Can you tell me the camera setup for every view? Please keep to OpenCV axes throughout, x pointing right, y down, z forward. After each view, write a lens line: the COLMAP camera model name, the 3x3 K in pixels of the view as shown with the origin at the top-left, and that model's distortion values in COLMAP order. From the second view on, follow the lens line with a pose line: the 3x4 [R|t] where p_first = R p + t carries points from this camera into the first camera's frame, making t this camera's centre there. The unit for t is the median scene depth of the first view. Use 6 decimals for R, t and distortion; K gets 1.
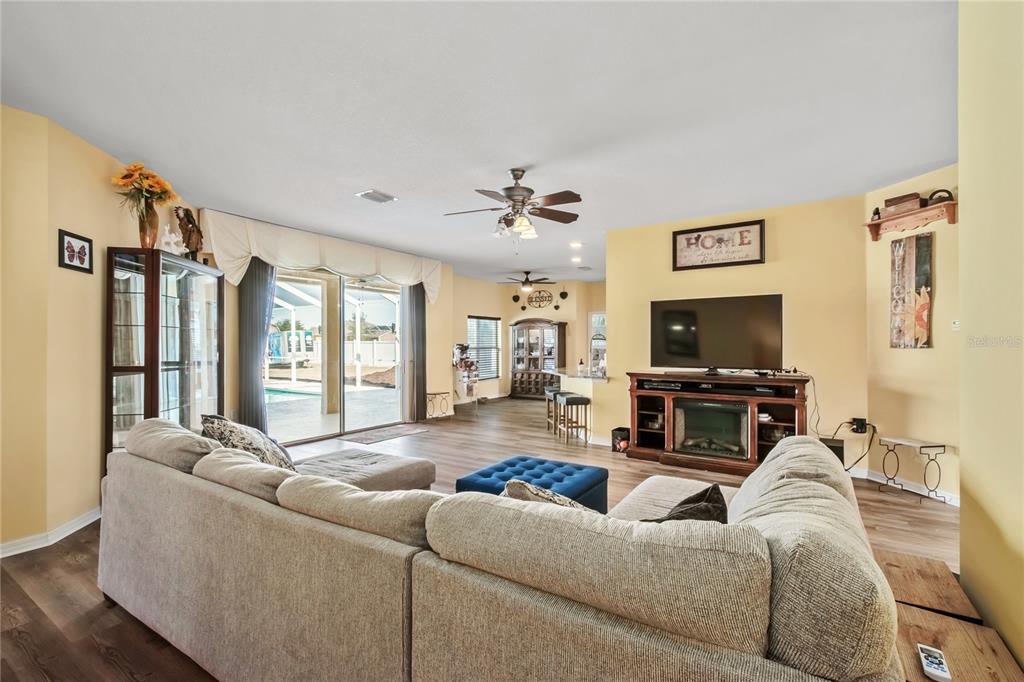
lens RADIAL K [[468.1, 0, 515.4], [0, 468.1, 340.7], [0, 0, 1]] dist [0.001395, 0.001516]
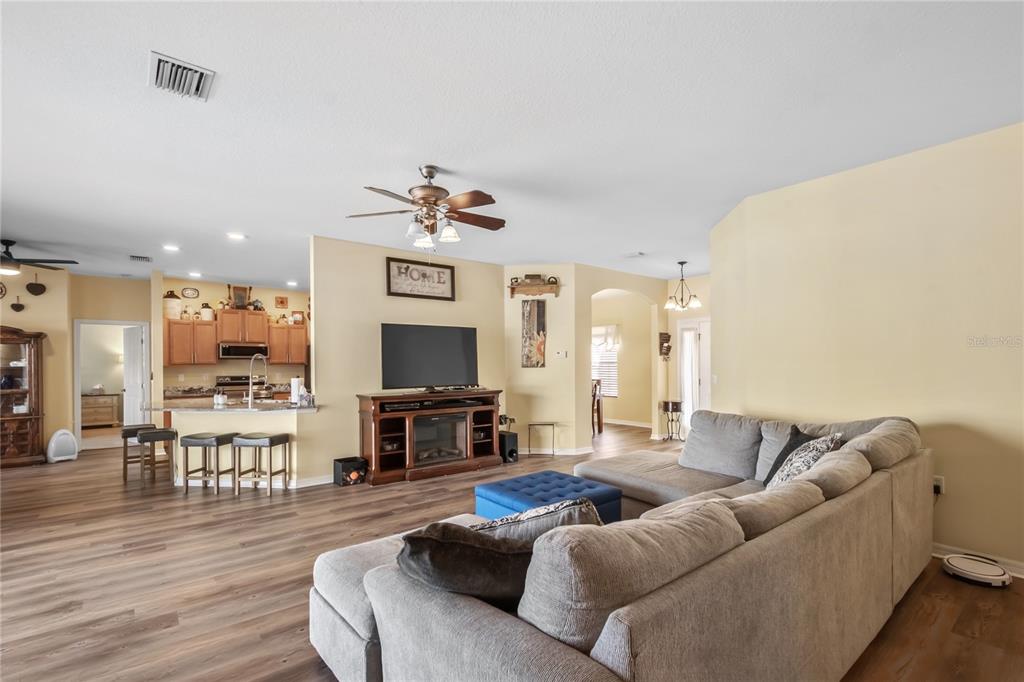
lens RADIAL K [[468.1, 0, 522.1], [0, 468.1, 362.8], [0, 0, 1]] dist [0.001395, 0.001516]
pose [[0.299361, 0.002105, 0.954137, -0.543288], [0.001504, 0.999995, -0.002678, 0.002628], [-0.954139, 0.002236, 0.299357, 0.402016]]
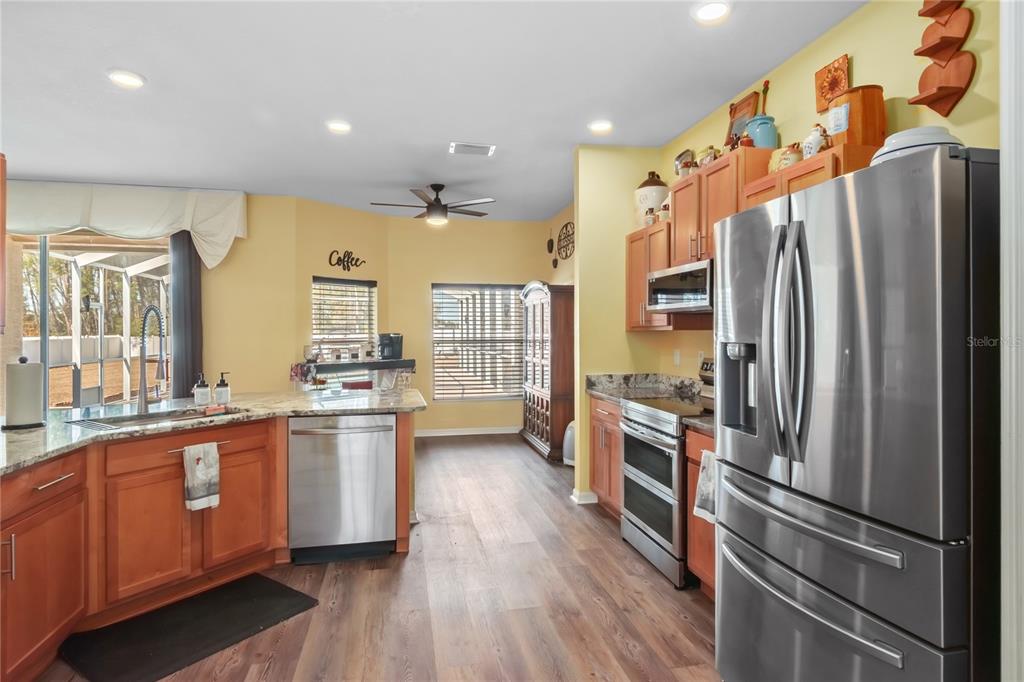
lens RADIAL K [[554.0, 0, 515.4], [0, 554.0, 334.5], [0, 0, 1]] dist [-0.000870, -0.002980]
pose [[0.705793, 0.001239, -0.708417, 0.807734], [0.007008, 0.999937, 0.008731, 0.003744], [0.708383, -0.011127, 0.705740, 1.079388]]
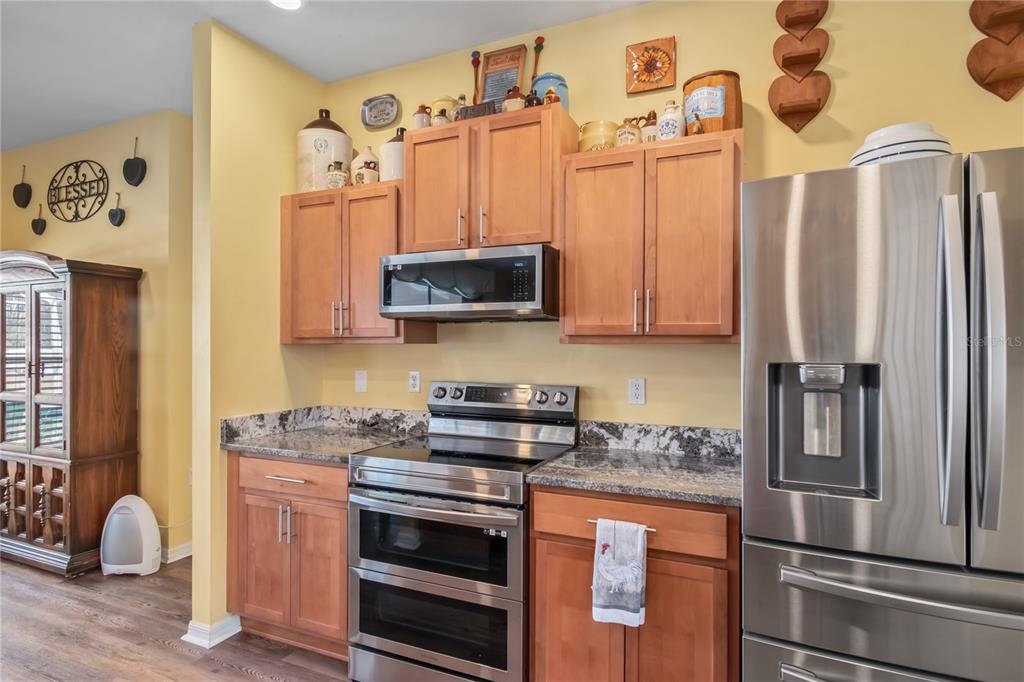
lens RADIAL K [[554.0, 0, 508.7], [0, 554.0, 343.1], [0, 0, 1]] dist [-0.000870, -0.002980]
pose [[0.988245, 0.001054, 0.152878, 0.502661], [-0.001823, 0.999986, 0.004894, 0.003165], [-0.152870, -0.005115, 0.988233, 1.208188]]
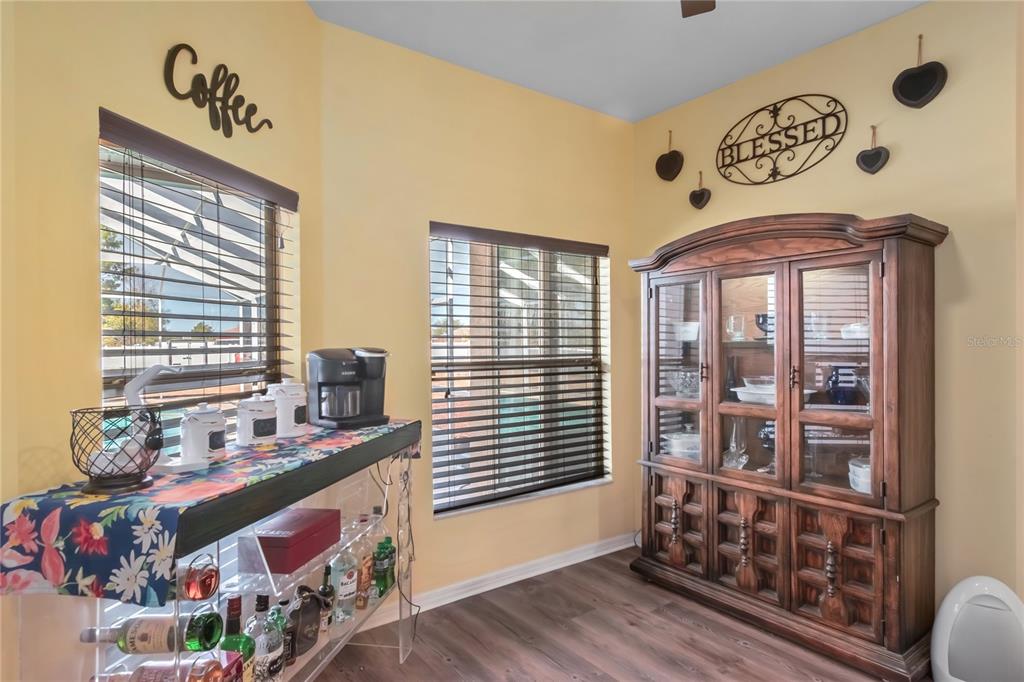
lens RADIAL K [[554.0, 0, 516.6], [0, 554.0, 351.2], [0, 0, 1]] dist [-0.000870, -0.002980]
pose [[0.939183, -0.001352, -0.343414, 0.052347], [0.007946, 0.999810, 0.017793, 0.006093], [0.343325, -0.019439, 0.939016, 1.379181]]
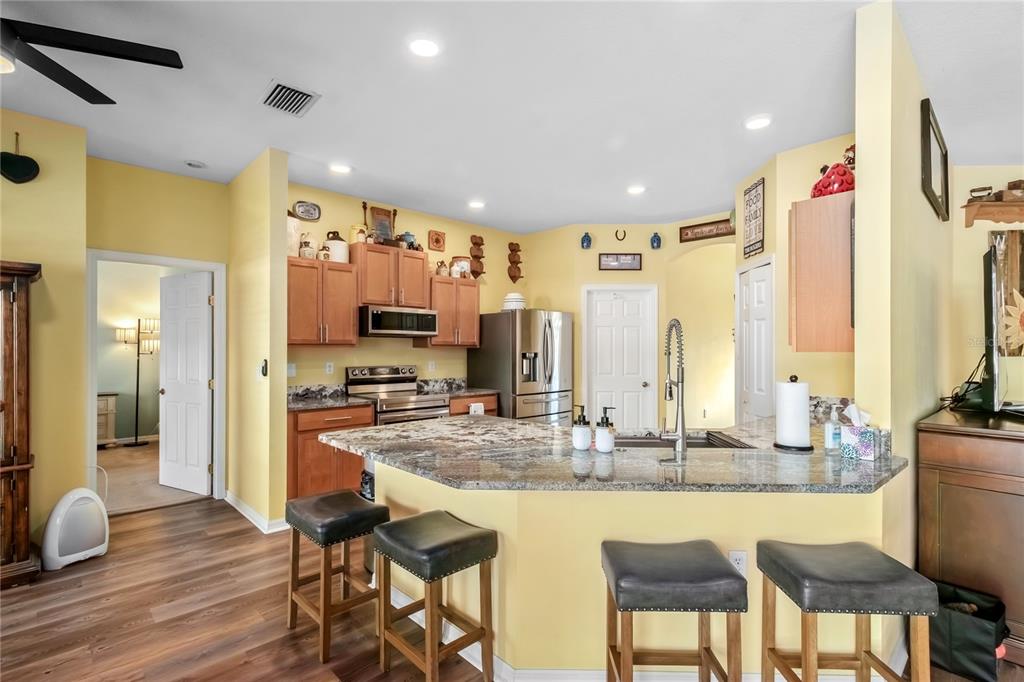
lens RADIAL K [[468.1, 0, 508.6], [0, 468.1, 347.8], [0, 0, 1]] dist [0.001395, 0.001516]
pose [[0.238427, 0.002011, 0.971158, -0.165232], [-0.010637, 0.999943, 0.000541, 0.003327], [-0.971102, -0.010459, 0.238435, 1.246985]]
